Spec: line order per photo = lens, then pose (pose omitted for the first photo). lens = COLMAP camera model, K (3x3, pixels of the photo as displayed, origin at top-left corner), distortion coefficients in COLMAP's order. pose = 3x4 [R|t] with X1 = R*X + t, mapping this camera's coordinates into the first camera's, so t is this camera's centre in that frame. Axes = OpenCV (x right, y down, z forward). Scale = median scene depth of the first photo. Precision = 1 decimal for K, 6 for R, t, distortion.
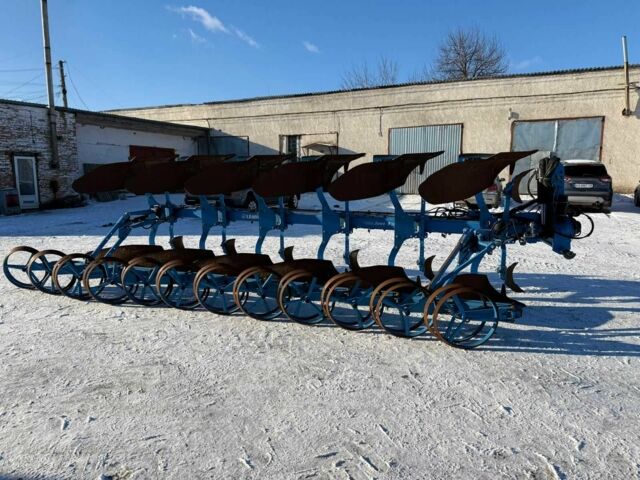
lens RADIAL K [[439.7, 0, 323.3], [0, 439.7, 239.4], [0, 0, 1]] dist [0.076761, -0.103906]
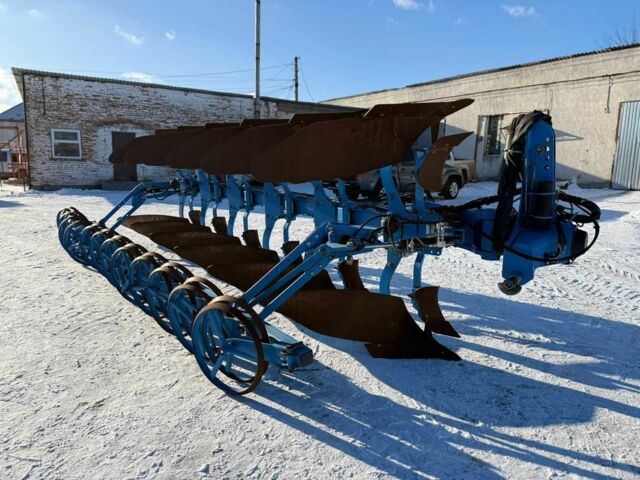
lens RADIAL K [[439.7, 0, 323.3], [0, 439.7, 239.4], [0, 0, 1]] dist [0.076761, -0.103906]
pose [[0.854526, 0.110087, -0.507608, 0.158206], [-0.097001, 0.993911, 0.052257, -0.007961], [0.510270, 0.004584, 0.860002, 0.100547]]
